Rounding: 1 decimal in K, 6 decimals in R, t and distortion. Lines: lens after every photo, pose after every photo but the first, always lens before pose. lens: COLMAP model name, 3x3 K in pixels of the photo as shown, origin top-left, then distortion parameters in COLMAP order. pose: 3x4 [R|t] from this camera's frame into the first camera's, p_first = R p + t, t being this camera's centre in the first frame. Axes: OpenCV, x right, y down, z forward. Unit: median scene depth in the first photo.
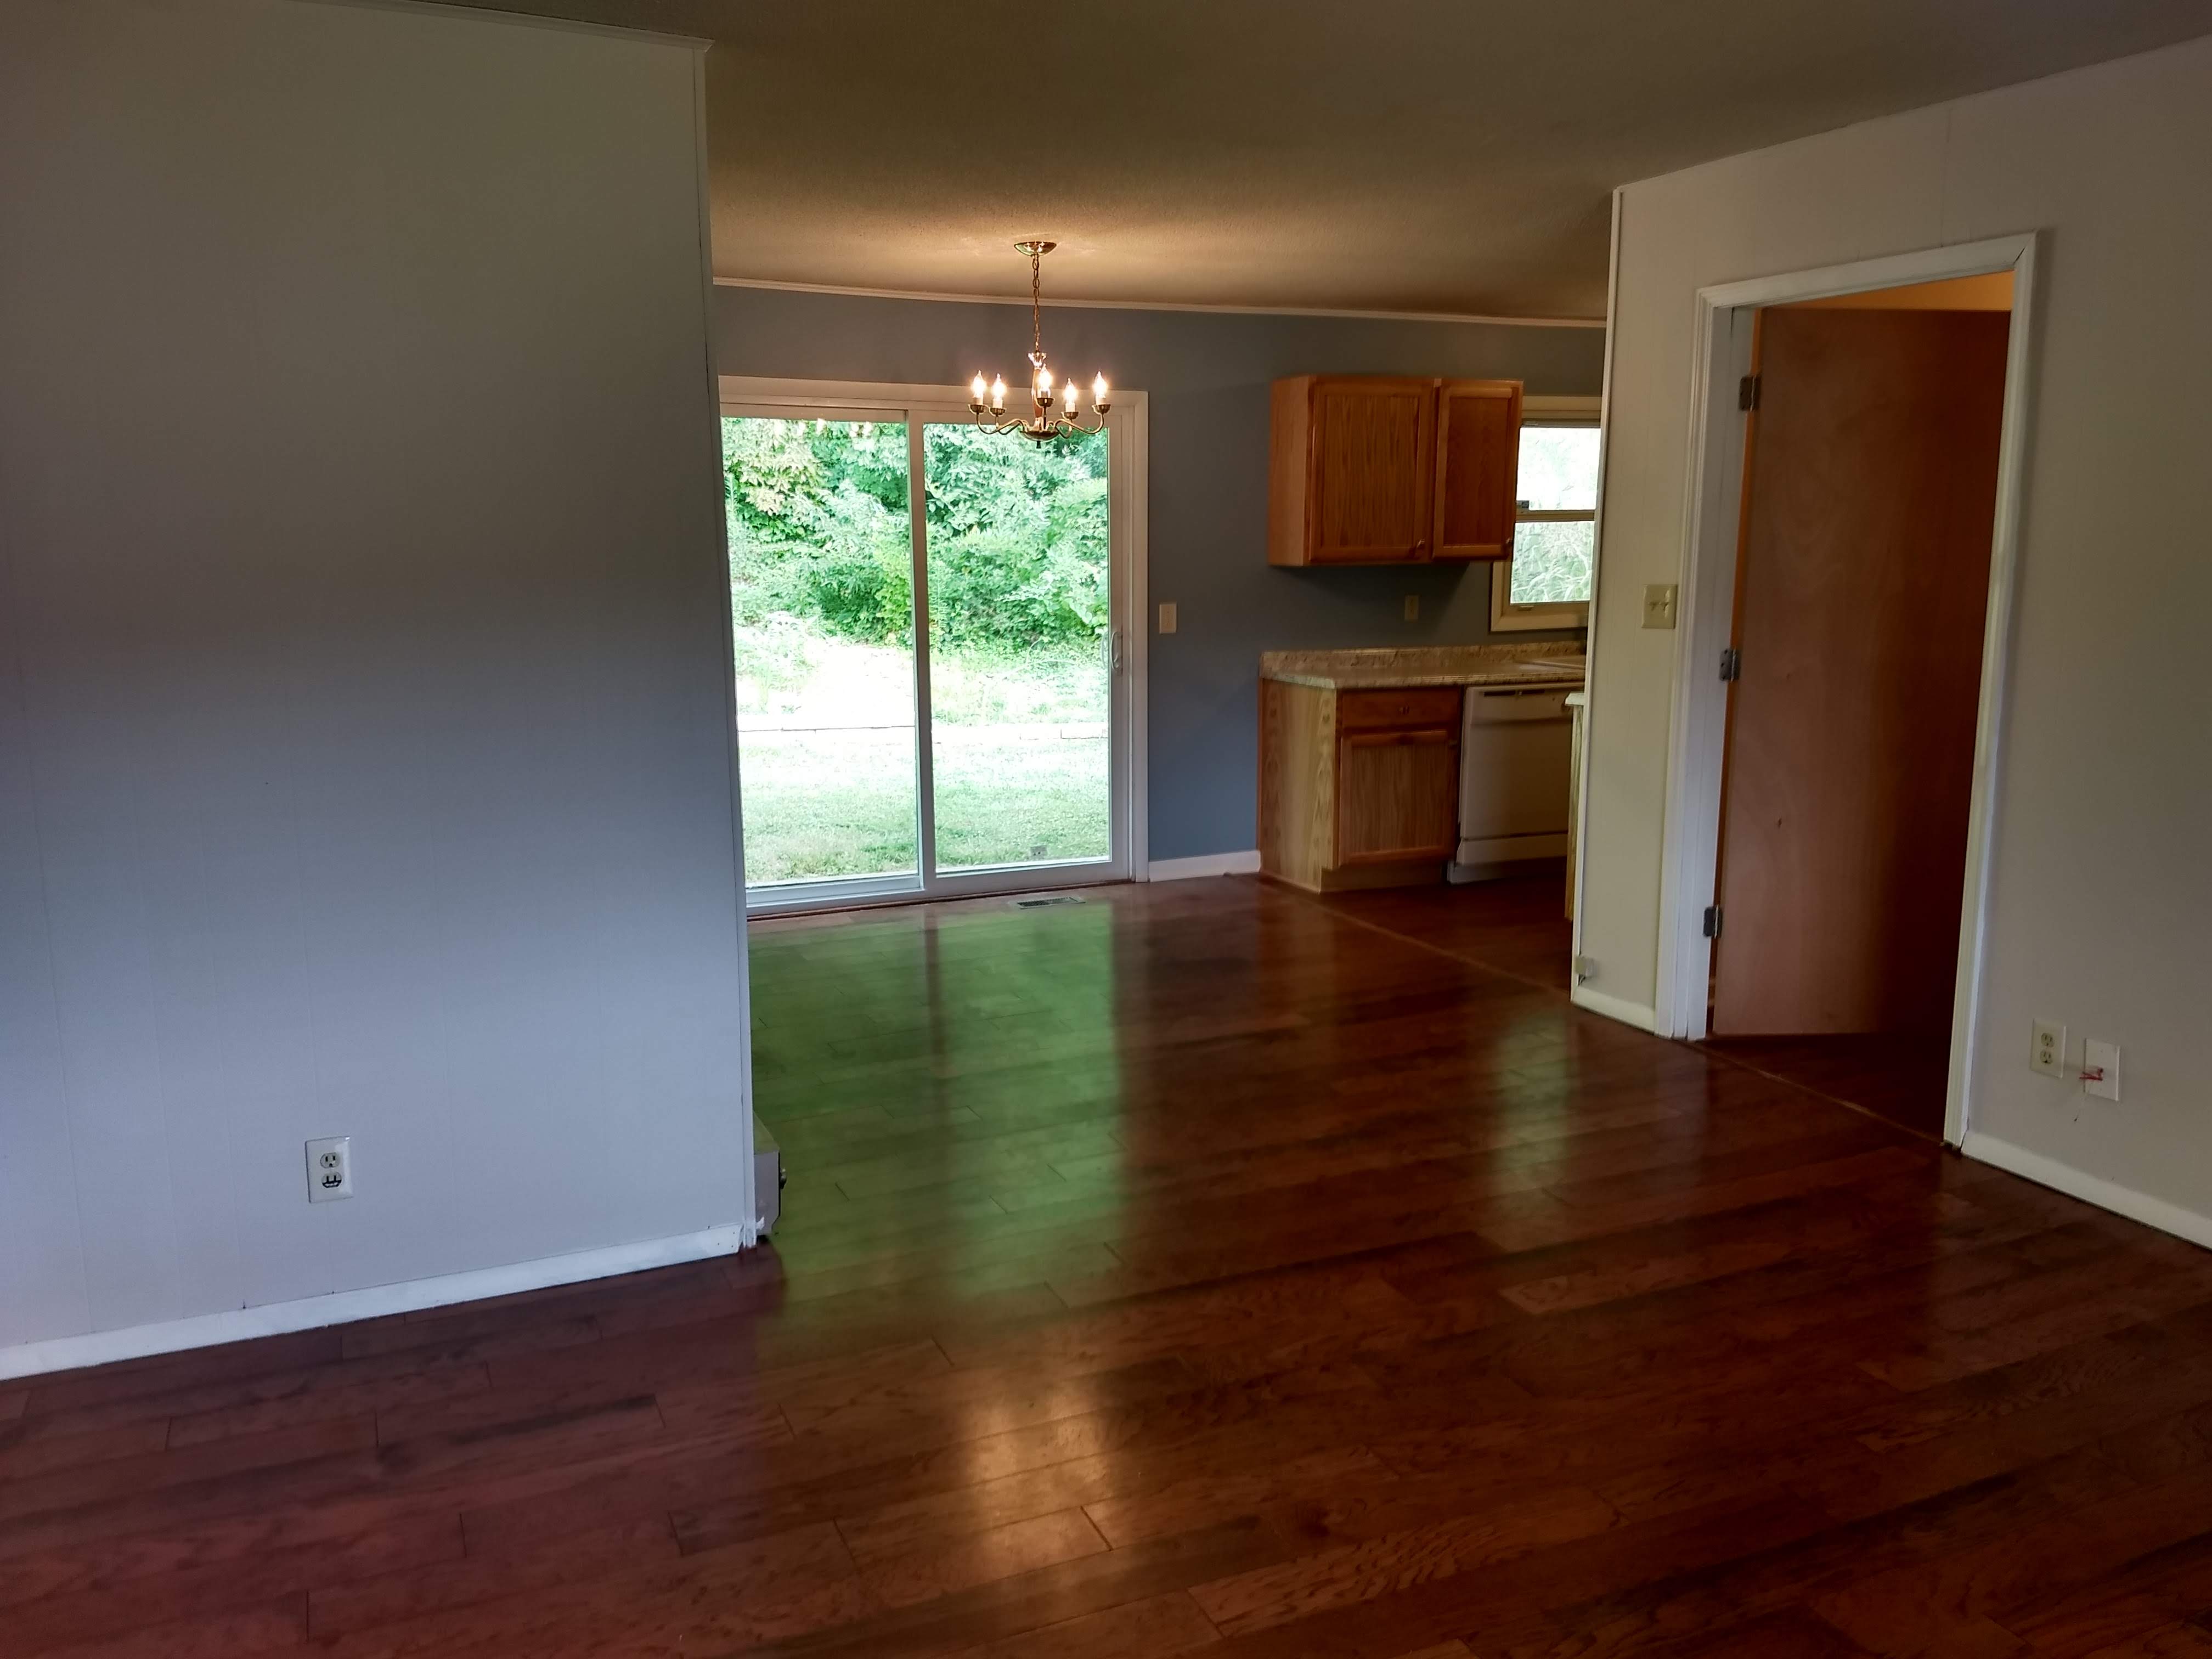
lens RADIAL K [[1658.3, 0, 1106.0], [0, 1658.3, 829.5], [0, 0, 1]] dist [0.147669, -0.210634]
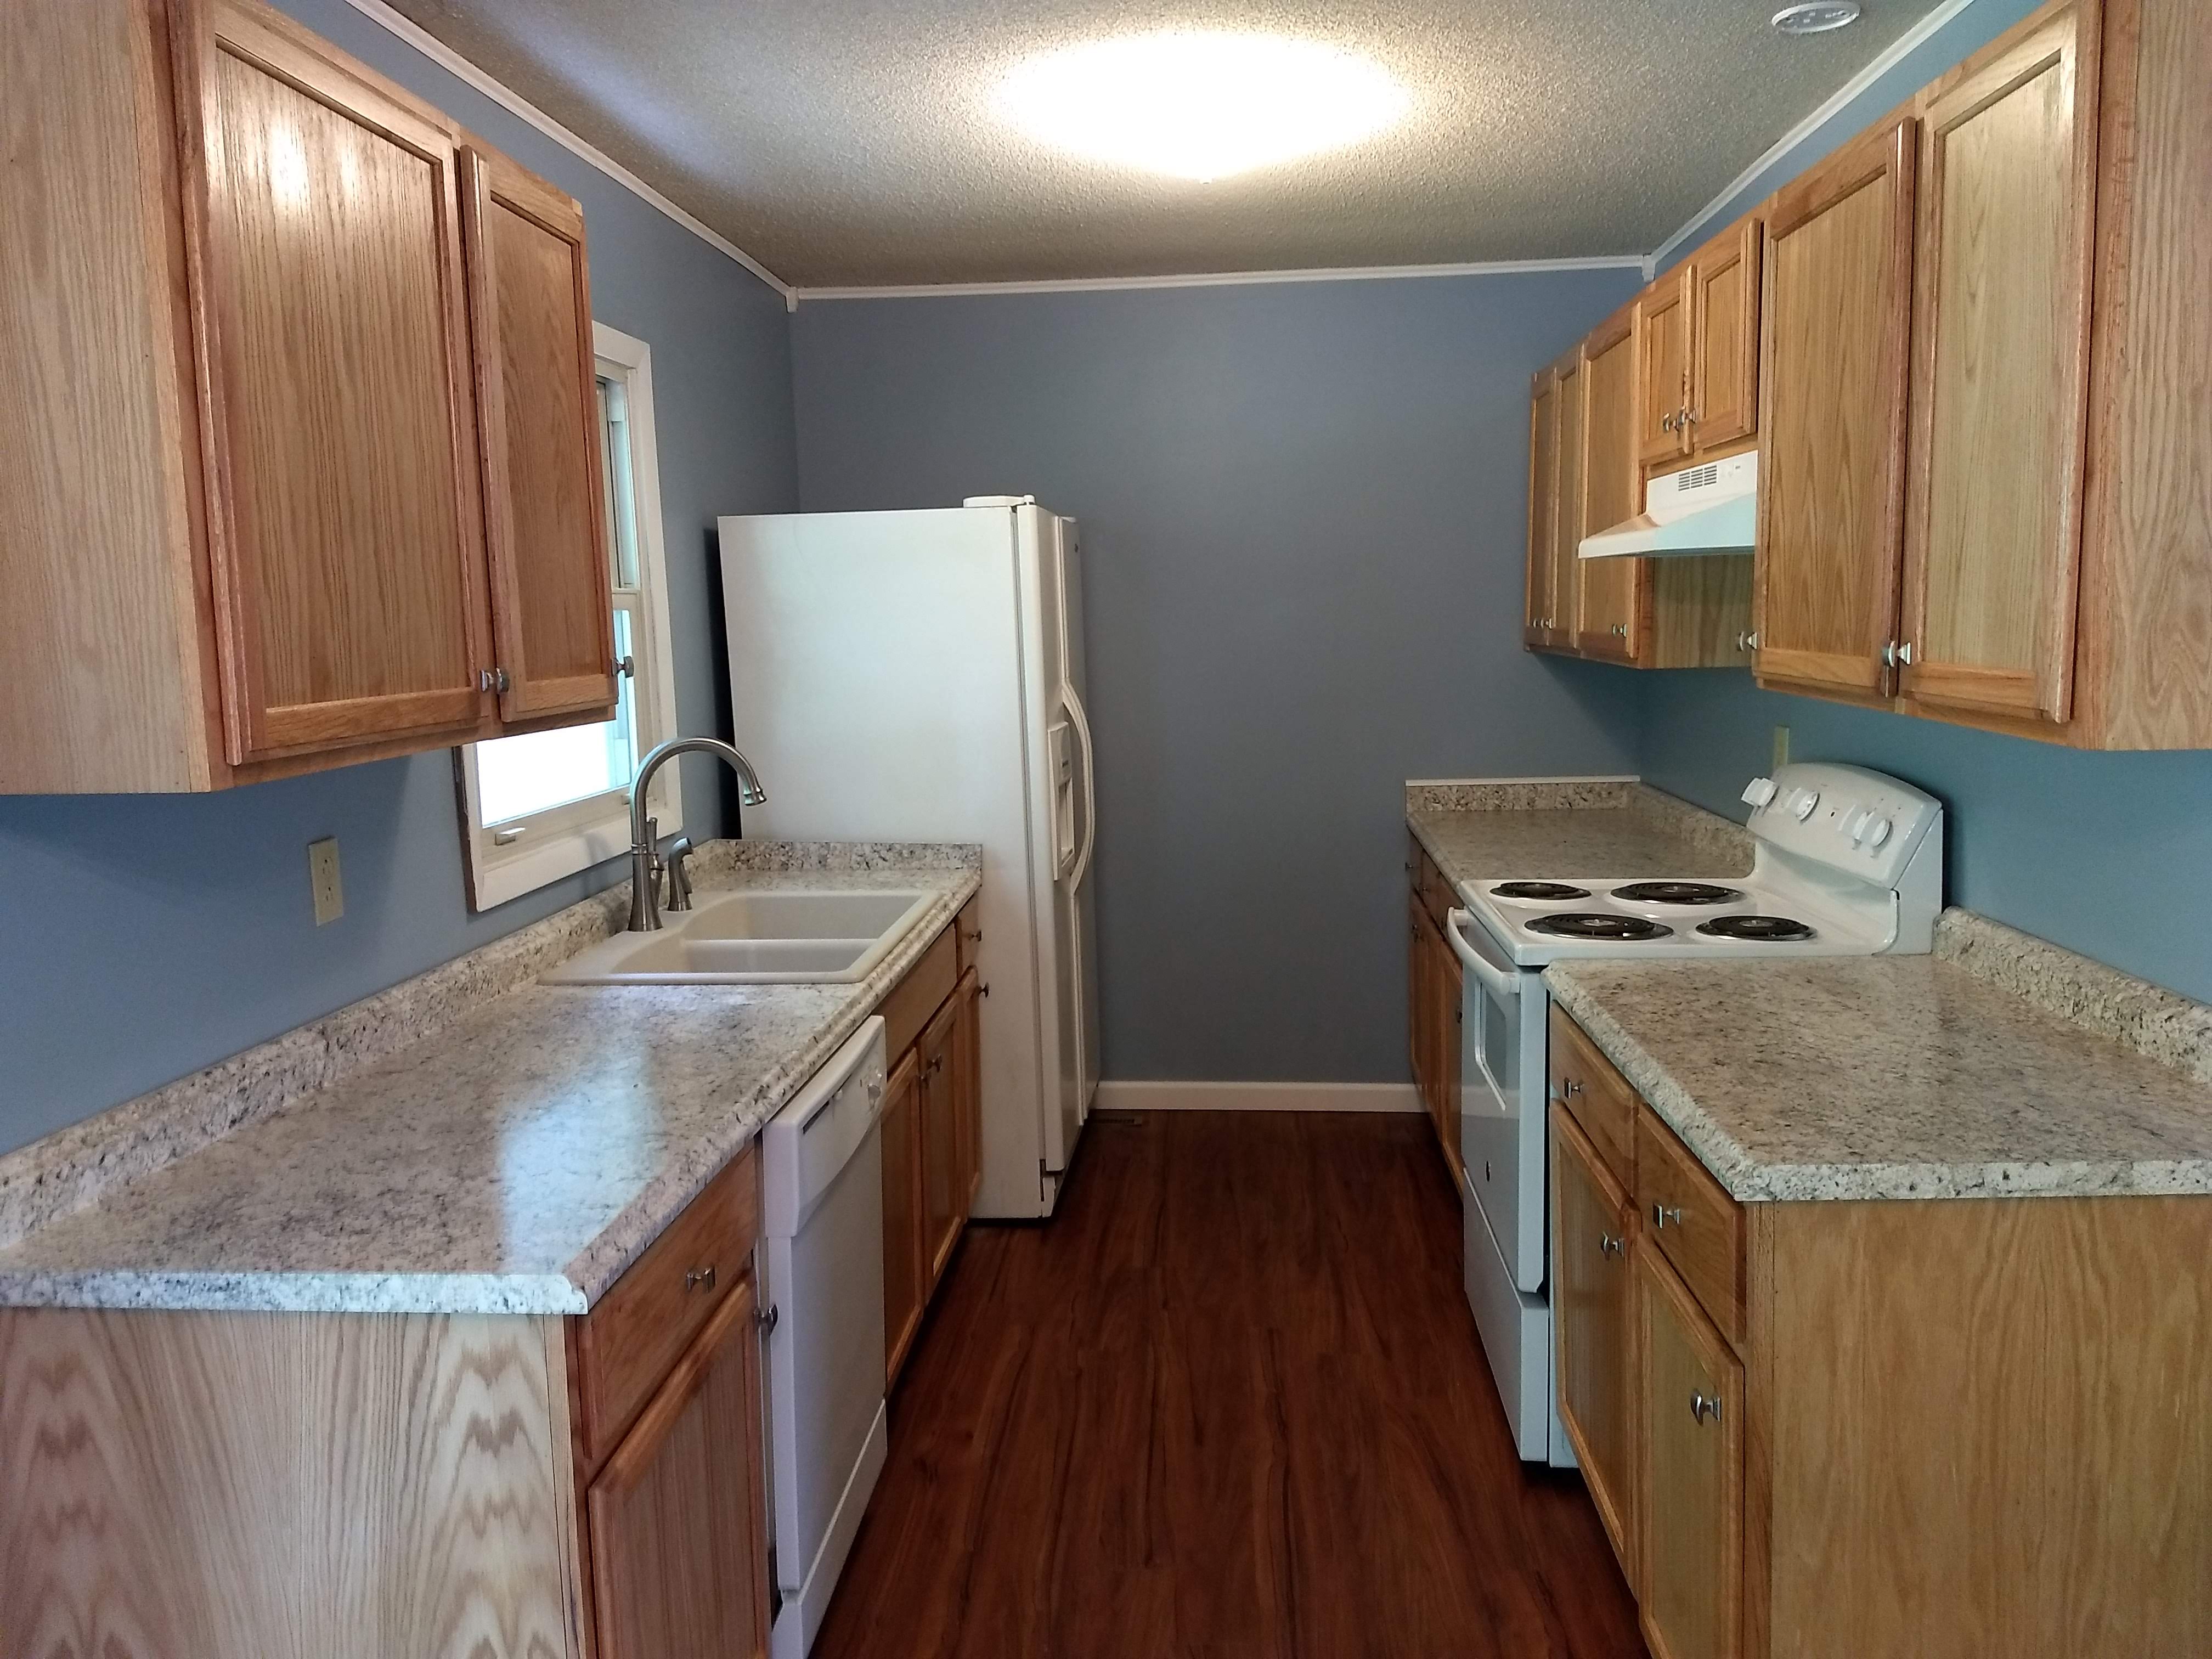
lens RADIAL K [[1658.3, 0, 1106.0], [0, 1658.3, 829.5], [0, 0, 1]] dist [0.147669, -0.210634]
pose [[0.469570, -0.121849, 0.874447, -0.023836], [0.176518, 0.983391, 0.042241, -0.140597], [-0.865070, 0.134521, 0.483279, 0.779816]]
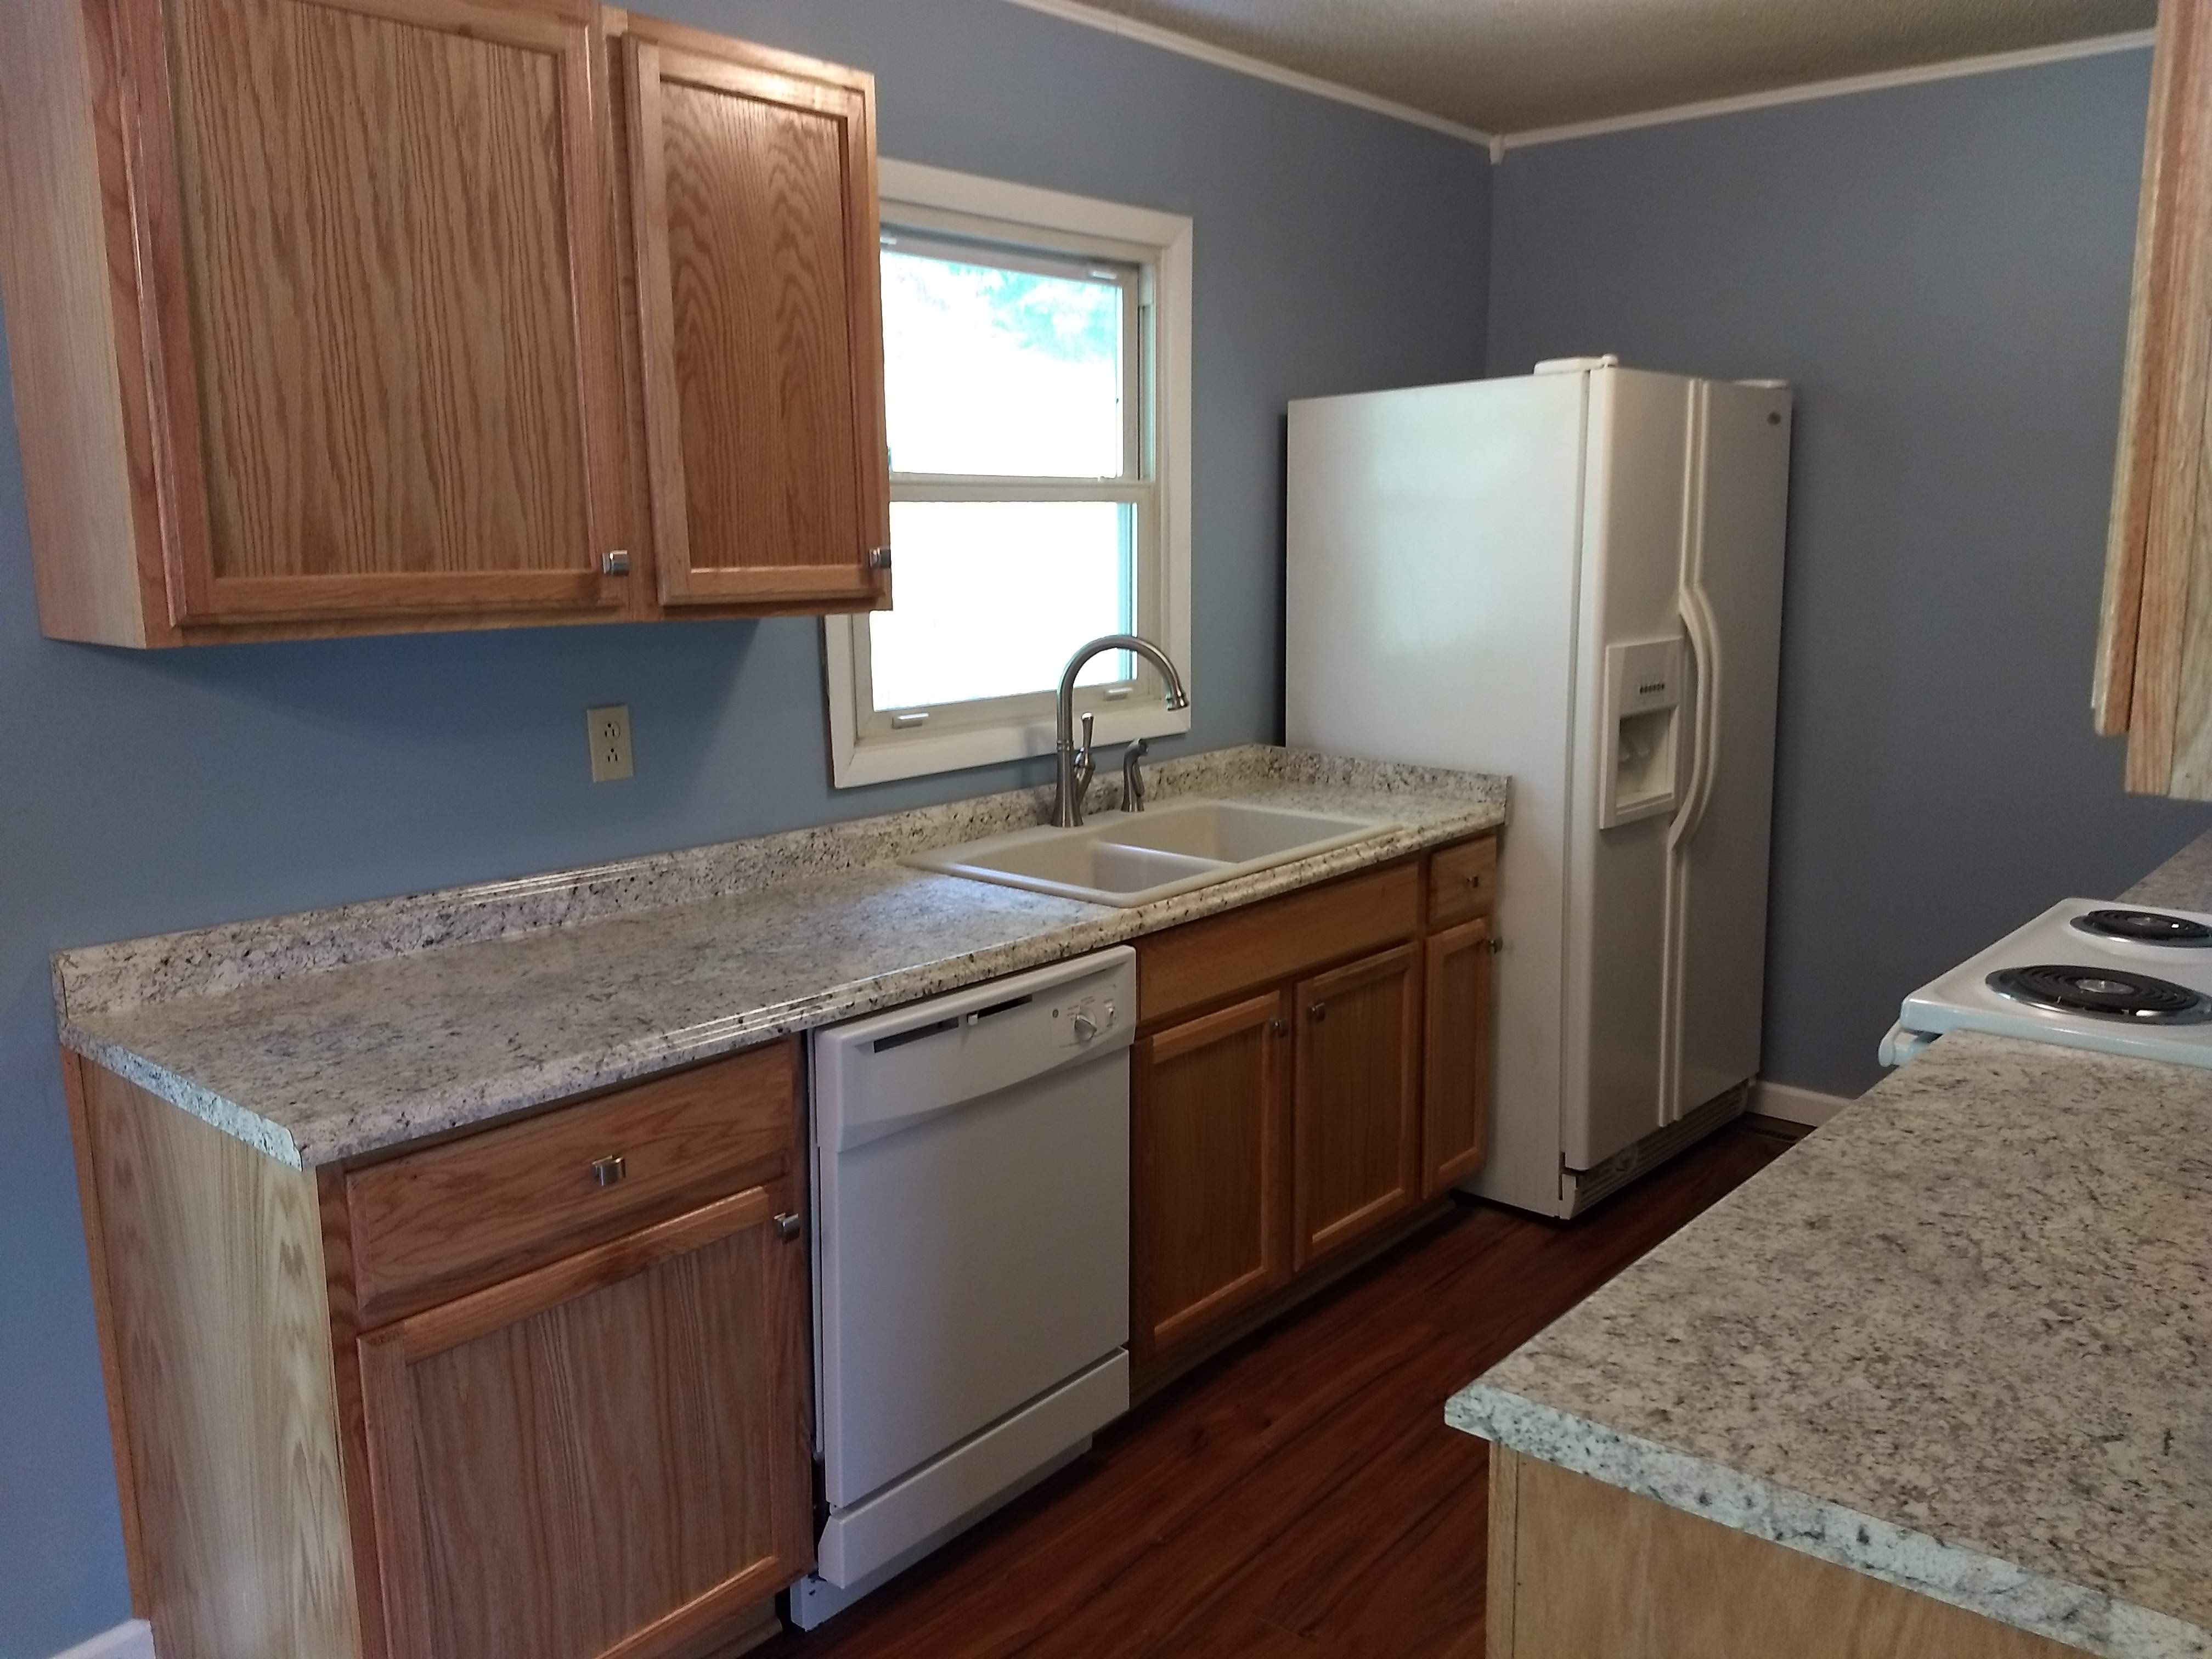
lens RADIAL K [[1658.3, 0, 1106.0], [0, 1658.3, 829.5], [0, 0, 1]] dist [0.147669, -0.210634]
pose [[0.898545, -0.083570, 0.430852, 0.134200], [0.083623, 0.996319, 0.018856, -0.122524], [-0.430842, 0.019086, 0.902225, 0.696685]]
